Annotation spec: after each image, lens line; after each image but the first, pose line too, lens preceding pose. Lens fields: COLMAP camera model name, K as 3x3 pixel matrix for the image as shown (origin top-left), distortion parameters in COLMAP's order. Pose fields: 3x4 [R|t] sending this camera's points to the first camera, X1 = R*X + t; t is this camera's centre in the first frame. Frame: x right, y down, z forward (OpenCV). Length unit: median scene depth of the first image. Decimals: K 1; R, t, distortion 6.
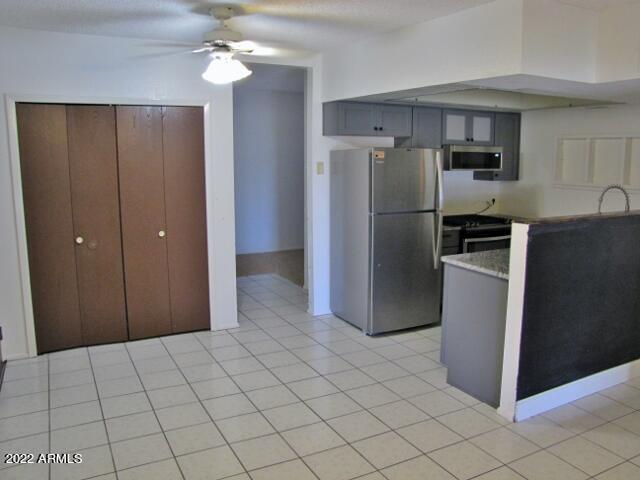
lens RADIAL K [[529.1, 0, 330.9], [0, 529.1, 238.2], [0, 0, 1]] dist [-0.152744, 0.123548]
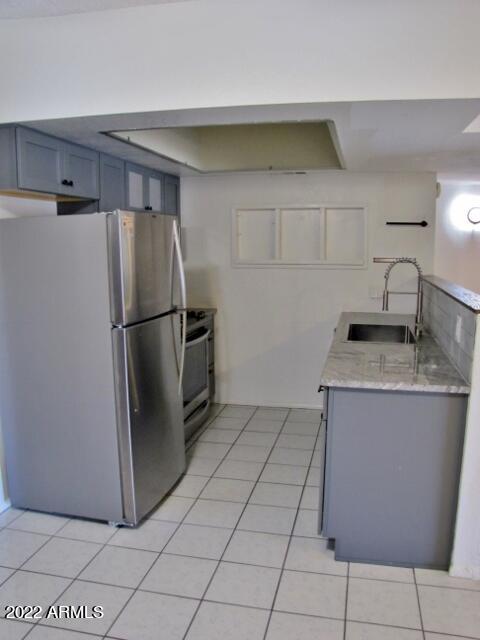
lens RADIAL K [[529.1, 0, 241.0], [0, 529.1, 347.5], [0, 0, 1]] dist [-0.152744, 0.123548]
pose [[0.669184, -0.152693, 0.727240, -0.228519], [0.127605, 0.987736, 0.089969, -0.053168], [-0.732059, 0.032593, 0.680462, 0.470357]]
